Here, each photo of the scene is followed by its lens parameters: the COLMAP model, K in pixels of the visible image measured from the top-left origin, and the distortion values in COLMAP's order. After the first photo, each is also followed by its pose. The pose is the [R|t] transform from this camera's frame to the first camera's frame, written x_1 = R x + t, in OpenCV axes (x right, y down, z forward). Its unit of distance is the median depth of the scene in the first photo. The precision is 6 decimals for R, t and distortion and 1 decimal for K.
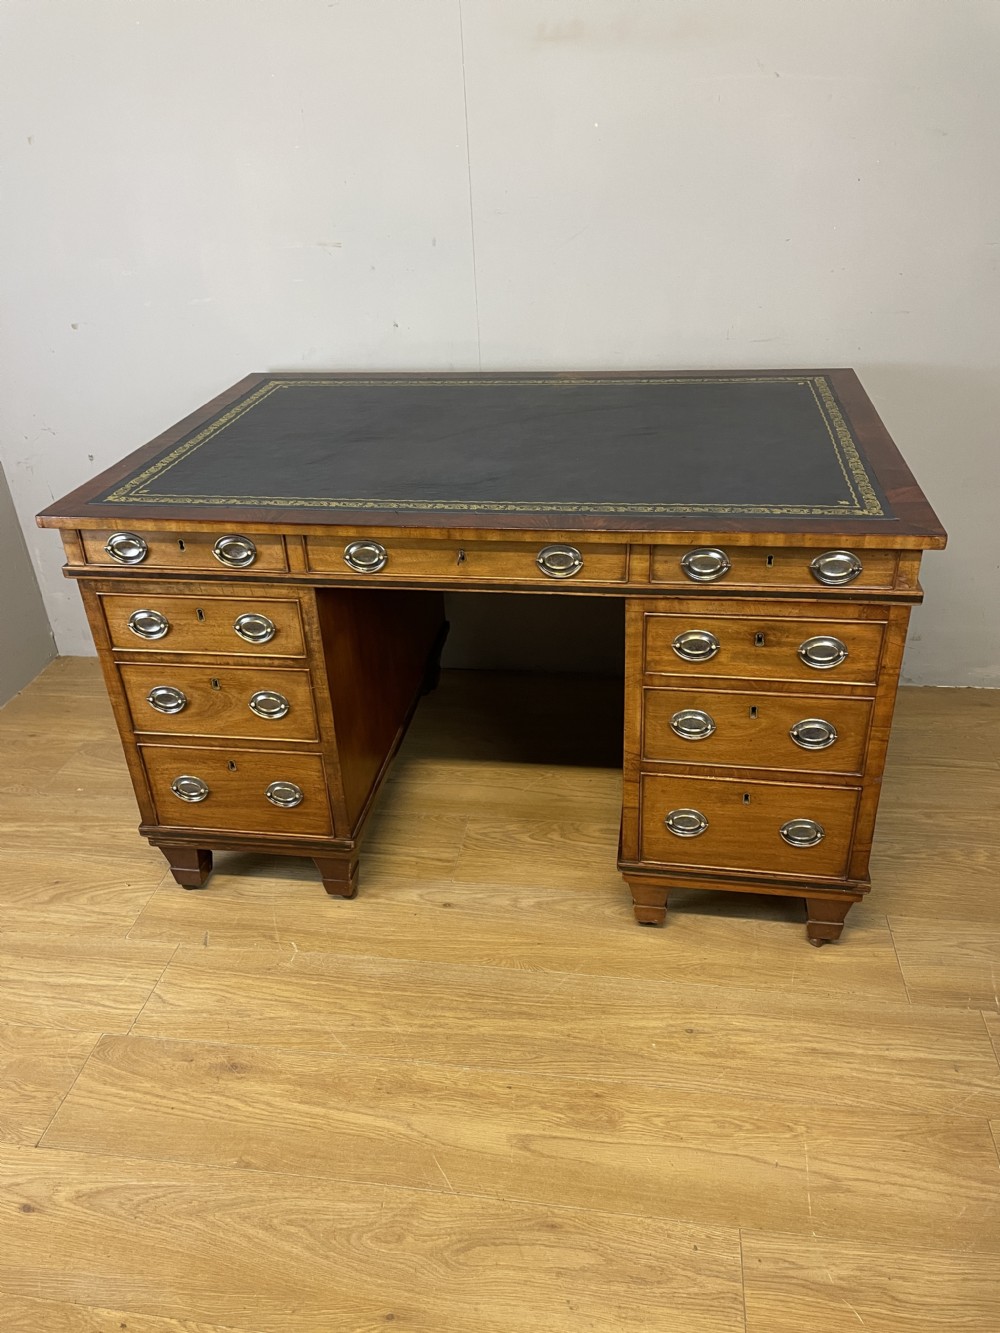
lens RADIAL K [[1005.5, 0, 495.2], [0, 1005.5, 653.7], [0, 0, 1]] dist [0.103382, -0.133045]
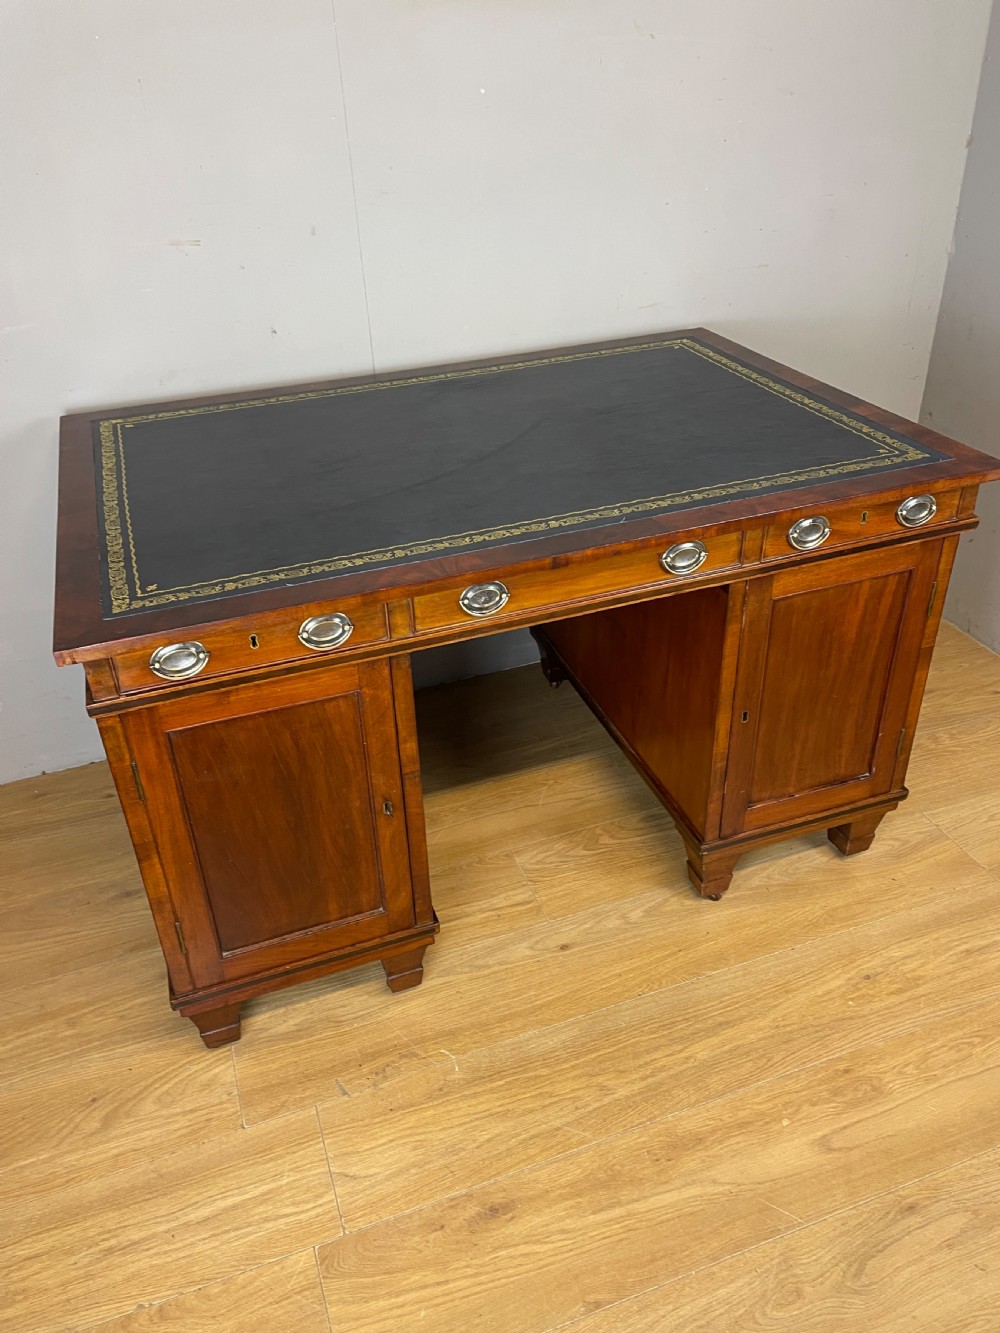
lens RADIAL K [[1004.7, 0, 493.2], [0, 1004.7, 659.3], [0, 0, 1]] dist [0.098074, -0.125274]
pose [[0.883915, -0.242951, 0.399586, -0.495850], [0.229430, 0.969851, 0.082158, -0.119075], [-0.407499, 0.019056, 0.913007, 0.208769]]
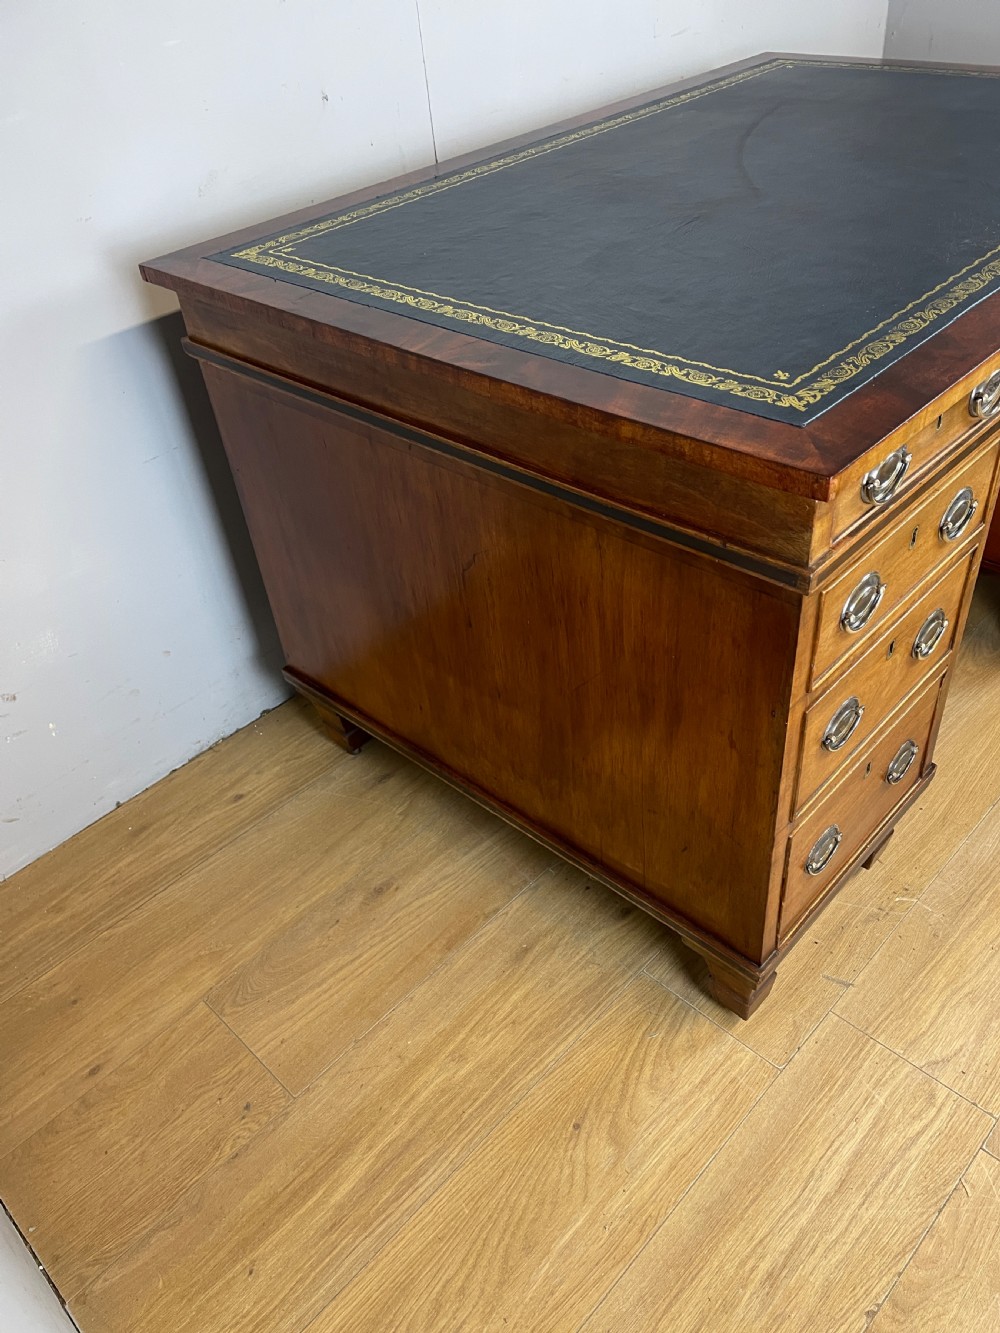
lens RADIAL K [[1012.5, 0, 494.3], [0, 1012.5, 662.1], [0, 0, 1]] dist [0.089739, -0.116459]
pose [[0.592386, -0.514737, 0.619777, -0.867414], [0.449779, 0.849537, 0.275656, -0.232286], [-0.668414, 0.115468, 0.734772, 0.727207]]
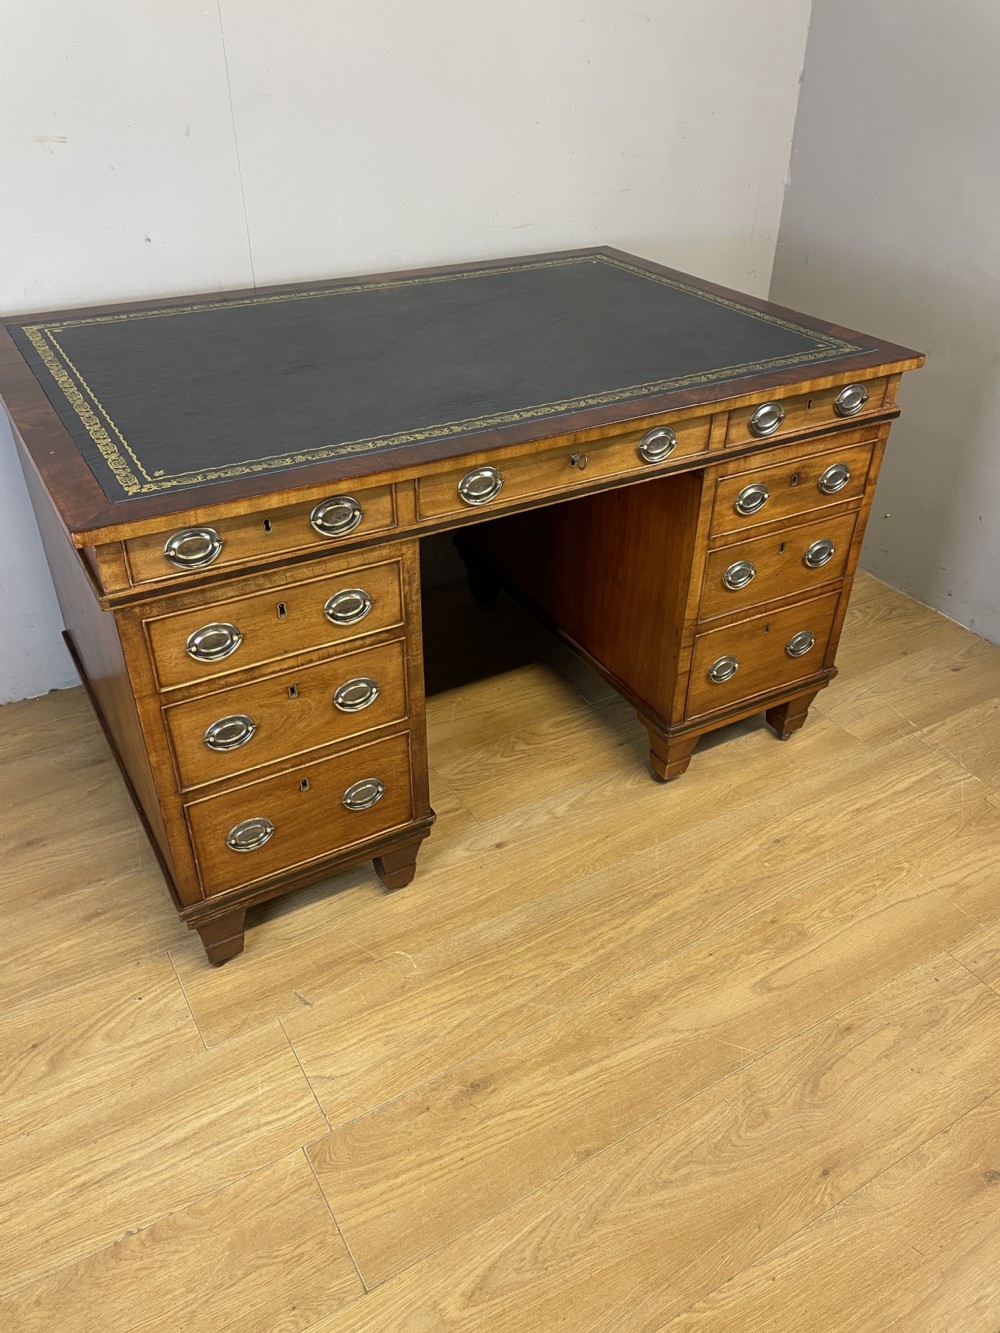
lens RADIAL K [[1005.4, 0, 501.4], [0, 1005.4, 652.5], [0, 0, 1]] dist [0.099732, -0.132140]
pose [[0.774259, -0.305564, 0.554214, -0.622968], [0.267115, 0.951676, 0.151533, -0.082644], [-0.573735, 0.030713, 0.818465, 0.257373]]
